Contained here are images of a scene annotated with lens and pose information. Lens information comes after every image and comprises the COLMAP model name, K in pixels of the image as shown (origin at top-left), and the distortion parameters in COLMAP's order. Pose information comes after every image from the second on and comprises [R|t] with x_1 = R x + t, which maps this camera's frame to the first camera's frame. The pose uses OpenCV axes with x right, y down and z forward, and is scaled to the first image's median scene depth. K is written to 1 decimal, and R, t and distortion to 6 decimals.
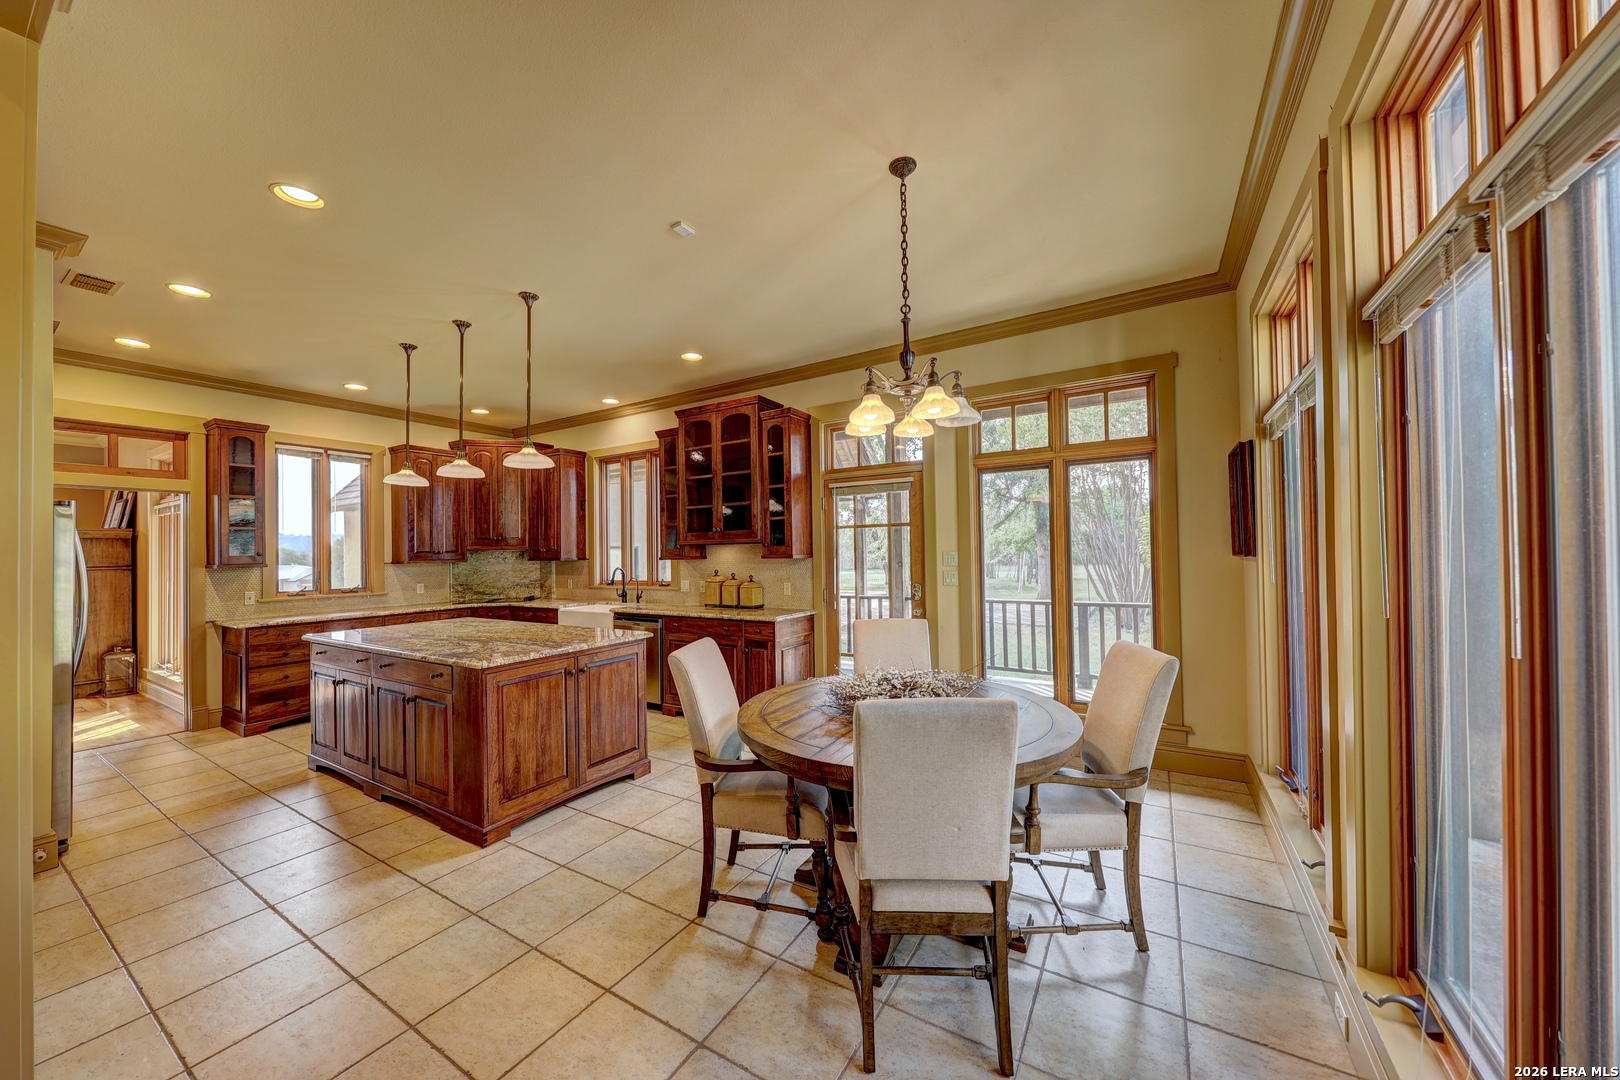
lens RADIAL K [[570.3, 0, 804.4], [0, 570.3, 544.0], [0, 0, 1]] dist [0.000870, 0.000008]
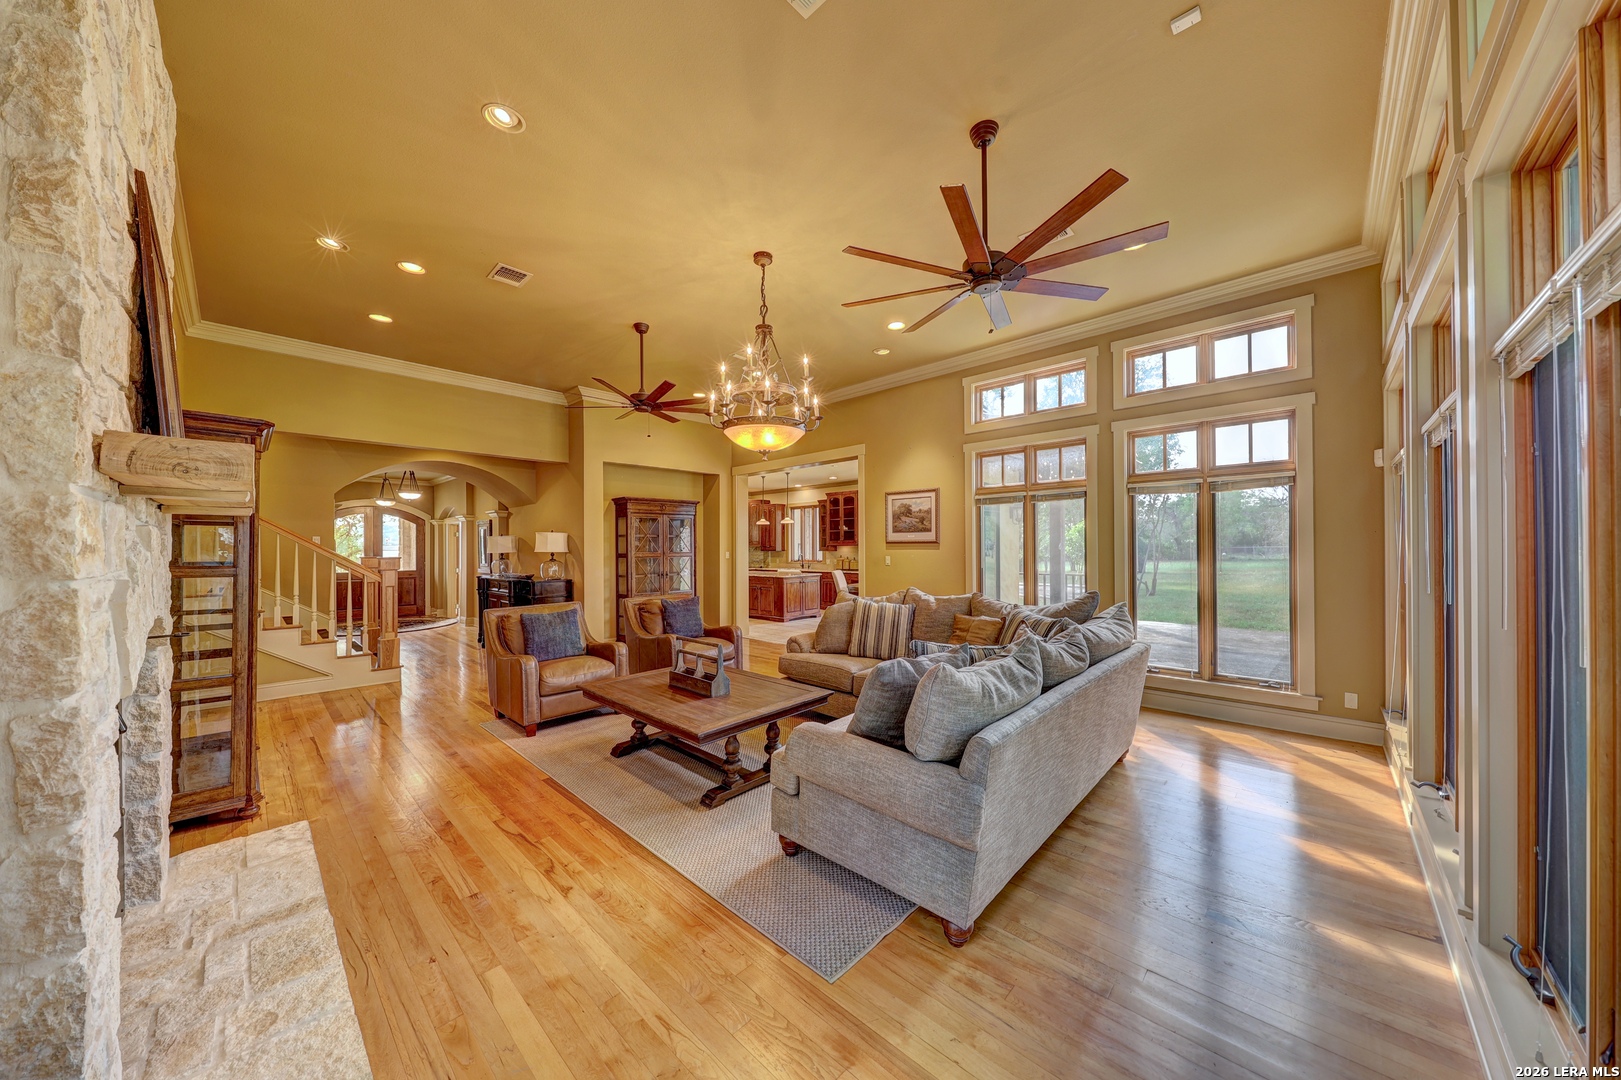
lens RADIAL K [[555.2, 0, 812.3], [0, 555.2, 542.3], [0, 0, 1]] dist [0.003158, -0.000101]
pose [[0.978726, 0.005160, -0.205109, 0.193453], [-0.002585, 0.999914, 0.012822, -0.037272], [0.205157, -0.012019, 0.978655, -1.230626]]
